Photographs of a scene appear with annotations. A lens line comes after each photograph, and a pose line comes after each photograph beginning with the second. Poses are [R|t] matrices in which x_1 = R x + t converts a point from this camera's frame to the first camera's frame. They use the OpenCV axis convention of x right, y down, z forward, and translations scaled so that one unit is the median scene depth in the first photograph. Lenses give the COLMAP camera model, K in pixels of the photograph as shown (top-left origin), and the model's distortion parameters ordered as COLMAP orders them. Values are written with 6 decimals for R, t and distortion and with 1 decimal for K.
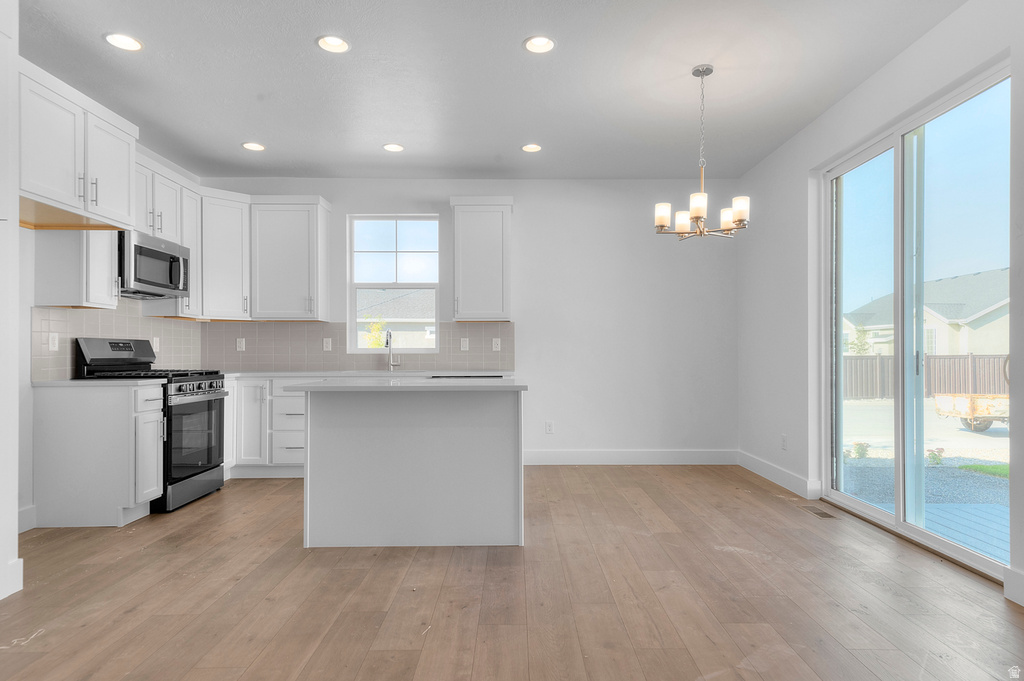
lens RADIAL K [[605.4, 0, 516.4], [0, 605.4, 352.1], [0, 0, 1]] dist [0.022271, -0.000503]
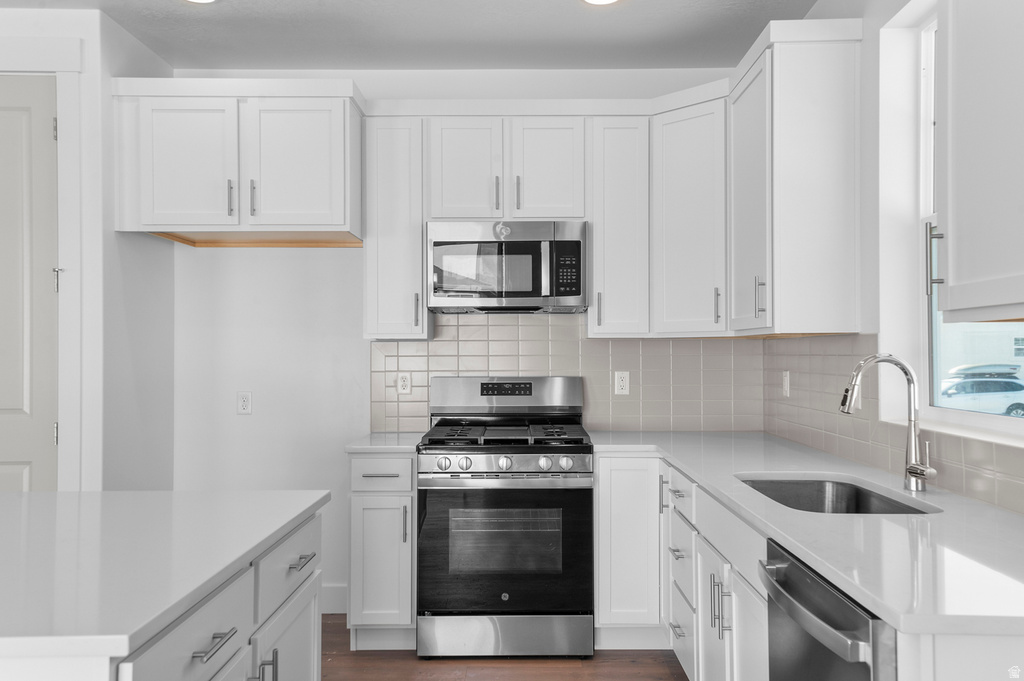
lens RADIAL K [[830.7, 0, 528.2], [0, 830.7, 348.6], [0, 0, 1]] dist [0.008496, 0.002849]
pose [[0.006102, -0.004523, -0.999971, 0.281517], [0.004609, 0.999979, -0.004495, -0.051185], [0.999971, -0.004582, 0.006123, 1.055438]]
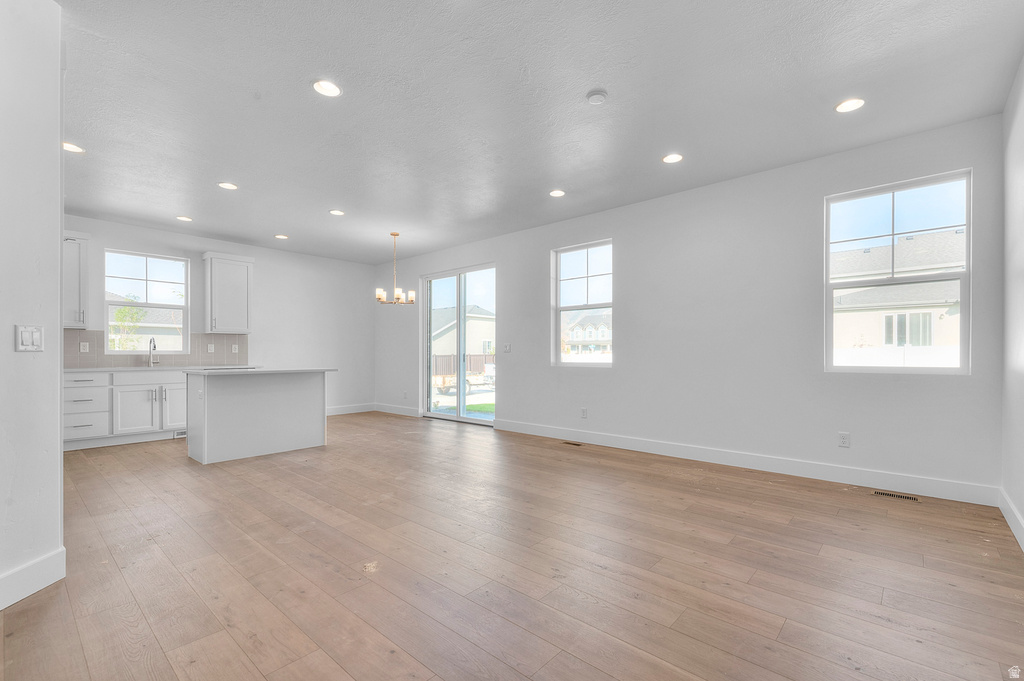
lens RADIAL K [[449.5, 0, 515.9], [0, 449.5, 354.5], [0, 0, 1]] dist [0.003549, 0.000019]
pose [[0.666119, -0.001041, 0.745845, -0.551596], [-0.000854, 0.999997, 0.002159, -0.000294], [-0.745845, -0.002075, 0.666117, -0.413906]]
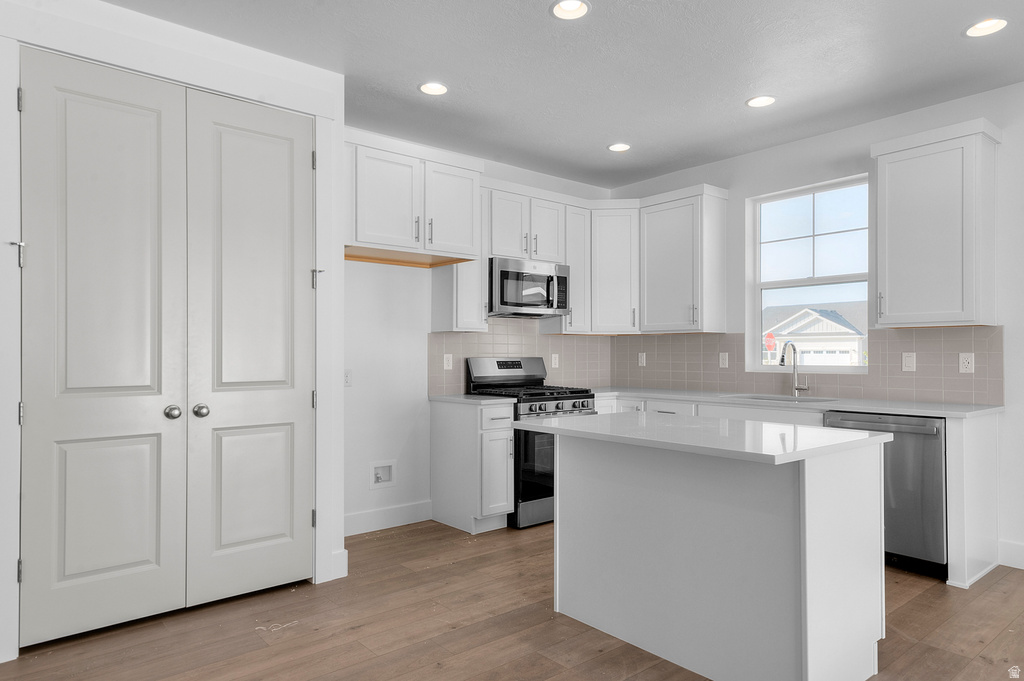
lens RADIAL K [[635.6, 0, 516.0], [0, 635.6, 355.7], [0, 0, 1]] dist [0.036781, -0.030700]
pose [[0.642466, 0.002898, -0.766308, 0.232994], [0.002431, 0.999980, 0.005820, -0.032504], [0.766310, -0.005602, 0.642447, 0.294313]]
